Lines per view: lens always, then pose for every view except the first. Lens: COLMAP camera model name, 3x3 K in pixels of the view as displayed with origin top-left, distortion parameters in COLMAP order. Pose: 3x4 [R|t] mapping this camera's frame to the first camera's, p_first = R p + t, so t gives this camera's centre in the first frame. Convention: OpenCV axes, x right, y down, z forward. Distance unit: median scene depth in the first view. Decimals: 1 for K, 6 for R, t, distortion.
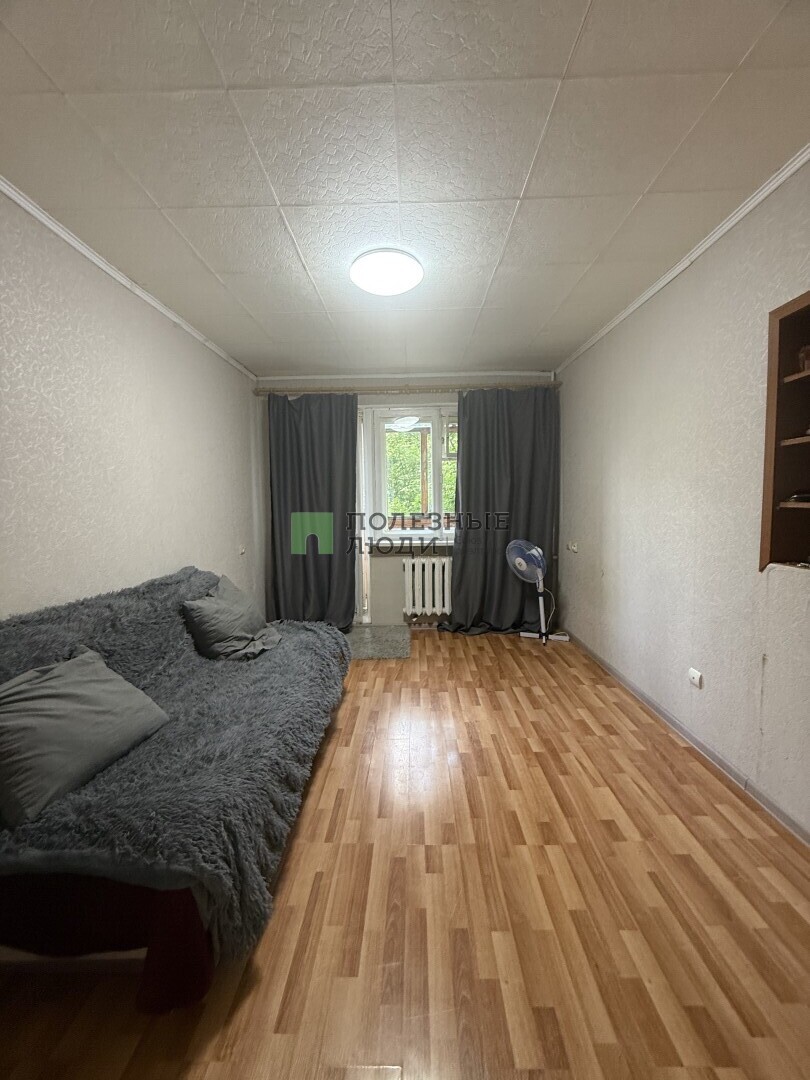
lens RADIAL K [[430.2, 0, 406.5], [0, 430.2, 537.6], [0, 0, 1]] dist [-0.001800, 0.000717]
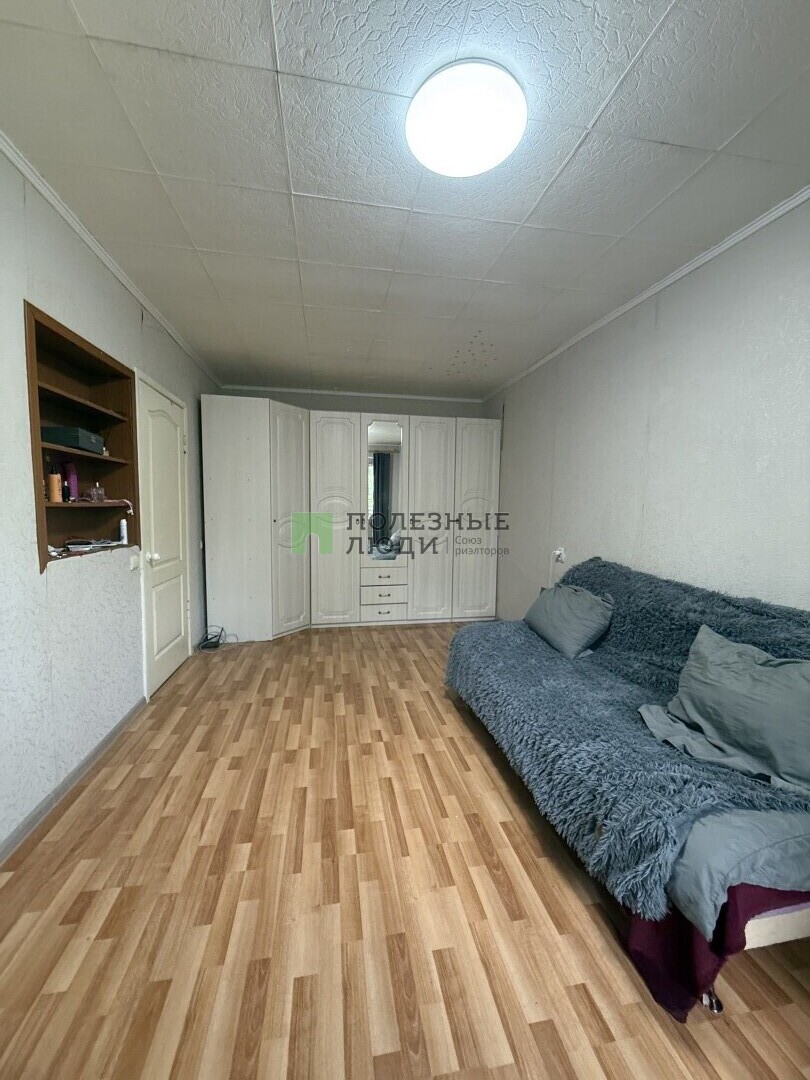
lens RADIAL K [[430.2, 0, 404.6], [0, 430.2, 540.8], [0, 0, 1]] dist [-0.001800, 0.000717]
pose [[-0.981228, 0.021268, -0.191675, 0.163798], [-0.010094, 0.986874, 0.161175, -0.121323], [0.192587, 0.160084, -0.968134, 1.610610]]
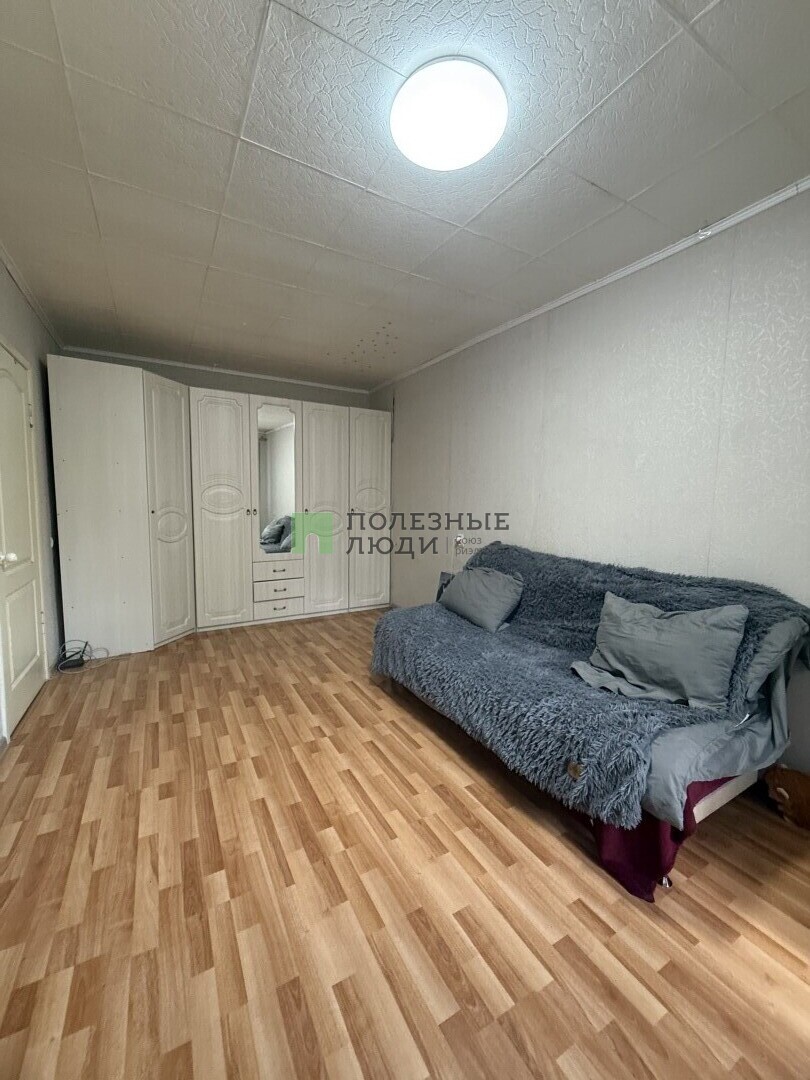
lens RADIAL K [[430.2, 0, 403.7], [0, 430.2, 540.8], [0, 0, 1]] dist [-0.001800, 0.000717]
pose [[-0.860929, 0.053473, -0.505908, 0.350746], [-0.038996, 0.984598, 0.170430, -0.106609], [0.507229, 0.166456, -0.845583, 1.543387]]
